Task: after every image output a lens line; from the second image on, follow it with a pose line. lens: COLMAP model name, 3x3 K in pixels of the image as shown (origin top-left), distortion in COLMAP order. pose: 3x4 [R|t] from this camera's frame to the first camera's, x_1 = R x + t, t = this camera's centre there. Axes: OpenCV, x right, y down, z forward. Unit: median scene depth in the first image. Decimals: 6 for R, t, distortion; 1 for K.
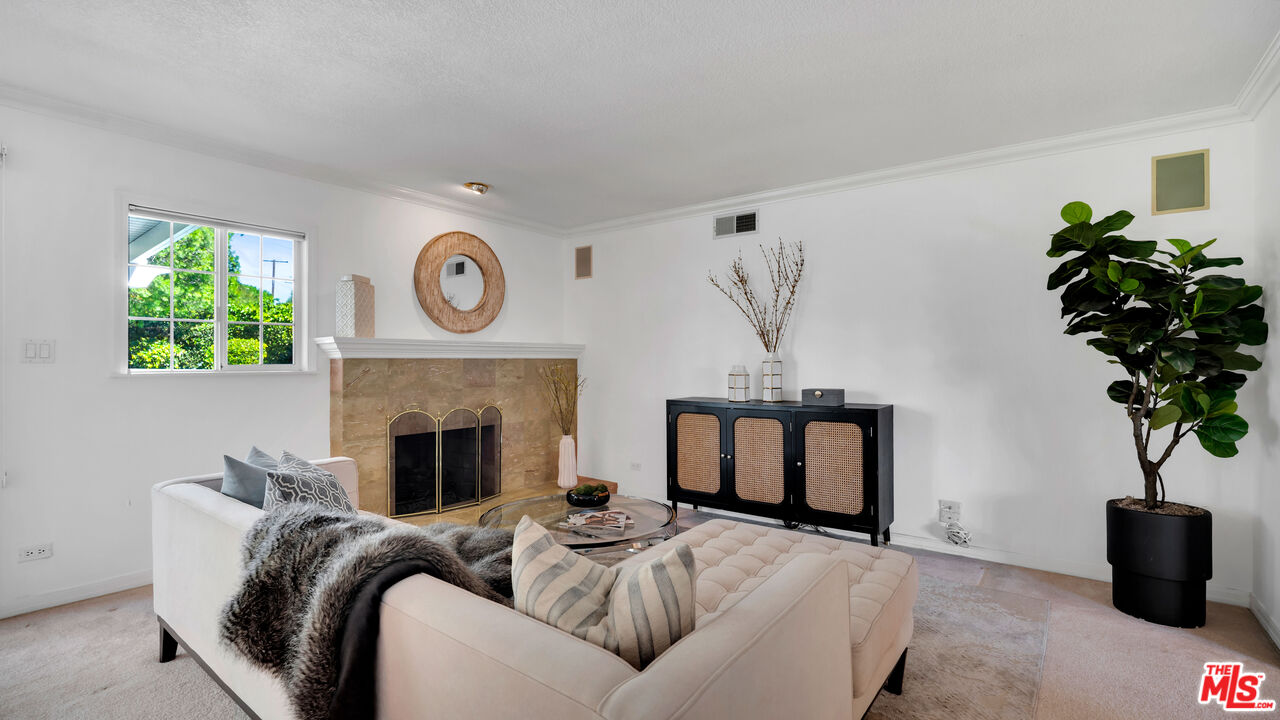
lens RADIAL K [[570.9, 0, 639.4], [0, 570.9, 362.0], [0, 0, 1]] dist [-0.012567, 0.002391]
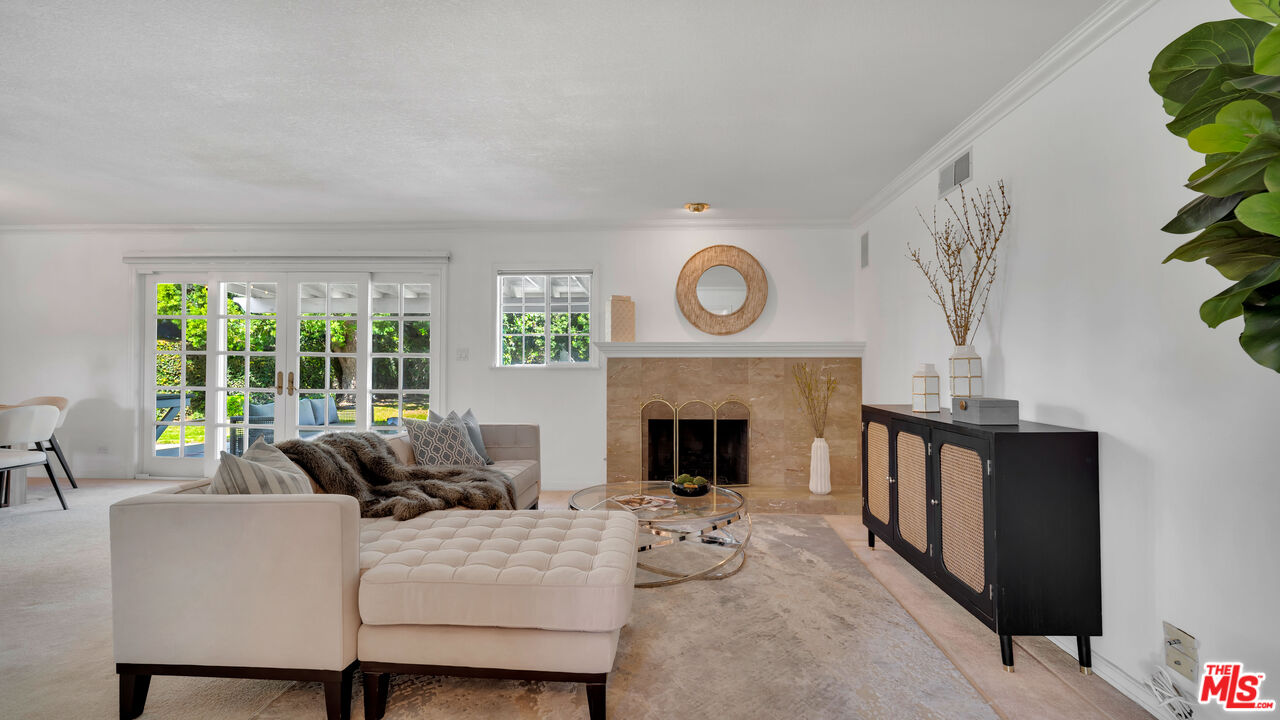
lens RADIAL K [[570.9, 0, 643.1], [0, 570.9, 358.4], [0, 0, 1]] dist [-0.012567, 0.002391]
pose [[0.564313, -0.005924, -0.825540, 0.555272], [-0.004093, 0.999942, -0.009973, 0.007456], [0.825551, 0.009007, 0.564256, 0.252077]]
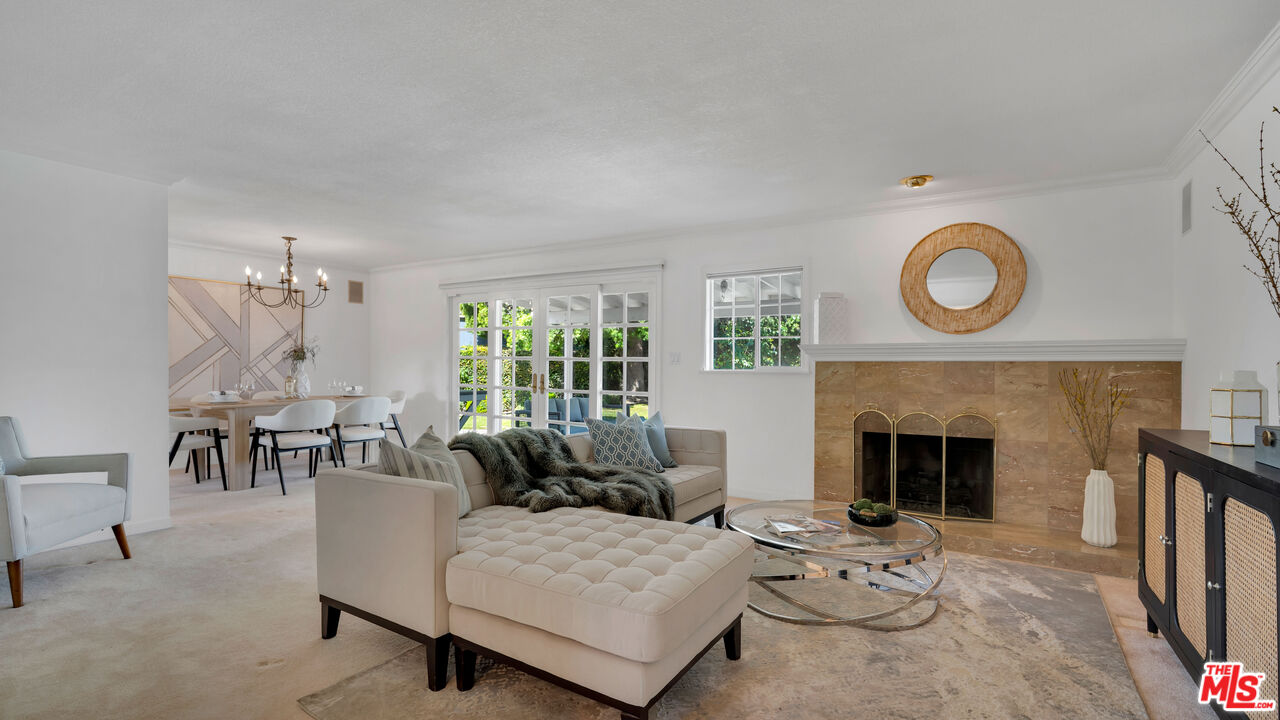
lens RADIAL K [[570.9, 0, 644.5], [0, 570.9, 368.2], [0, 0, 1]] dist [-0.012567, 0.002391]
pose [[0.109388, 0.004184, -0.993990, 0.570512], [-0.008323, 0.999960, 0.003294, 0.006248], [0.993964, 0.007913, 0.109418, 0.416334]]
